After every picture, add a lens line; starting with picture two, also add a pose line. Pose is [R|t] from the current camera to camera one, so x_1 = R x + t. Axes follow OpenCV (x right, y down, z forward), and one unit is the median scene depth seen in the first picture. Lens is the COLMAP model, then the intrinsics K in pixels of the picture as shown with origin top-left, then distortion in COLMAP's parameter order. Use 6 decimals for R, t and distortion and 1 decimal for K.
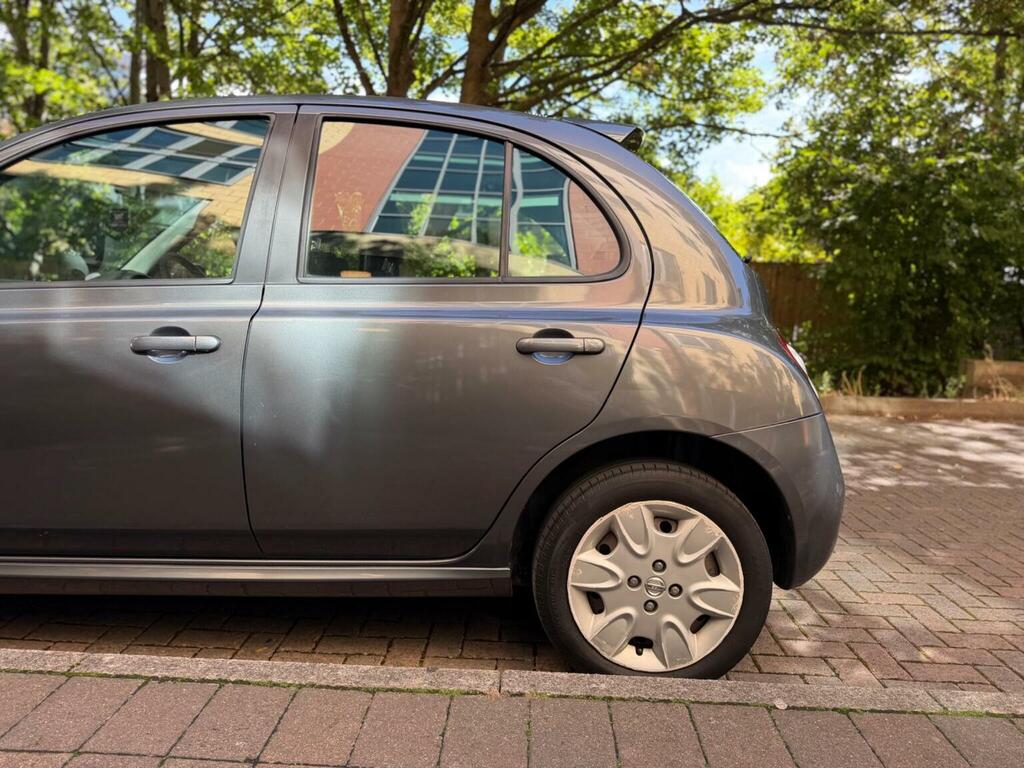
lens RADIAL K [[727.5, 0, 514.1], [0, 727.5, 372.7], [0, 0, 1]] dist [0.010557, -0.010198]
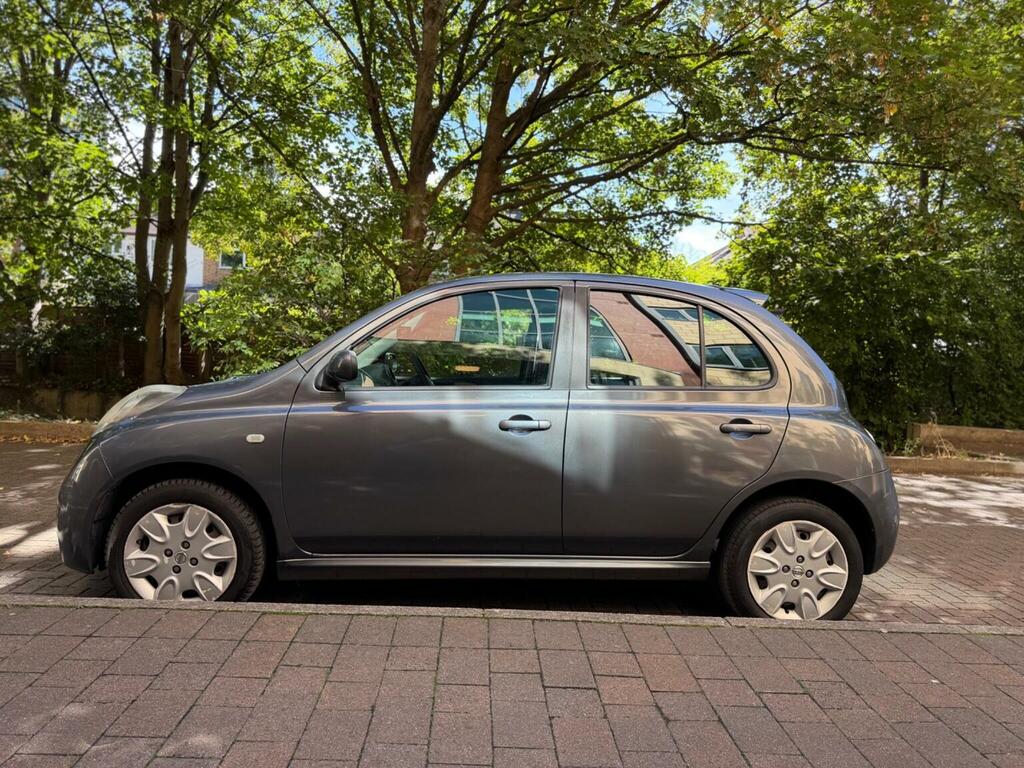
lens RADIAL K [[739.9, 0, 496.1], [0, 739.9, 386.2], [0, 0, 1]] dist [0.096857, -0.126759]
pose [[0.996531, 0.014794, 0.081894, -0.603190], [-0.010801, 0.998741, -0.048979, -0.040305], [-0.082515, 0.047925, 0.995437, -0.645091]]
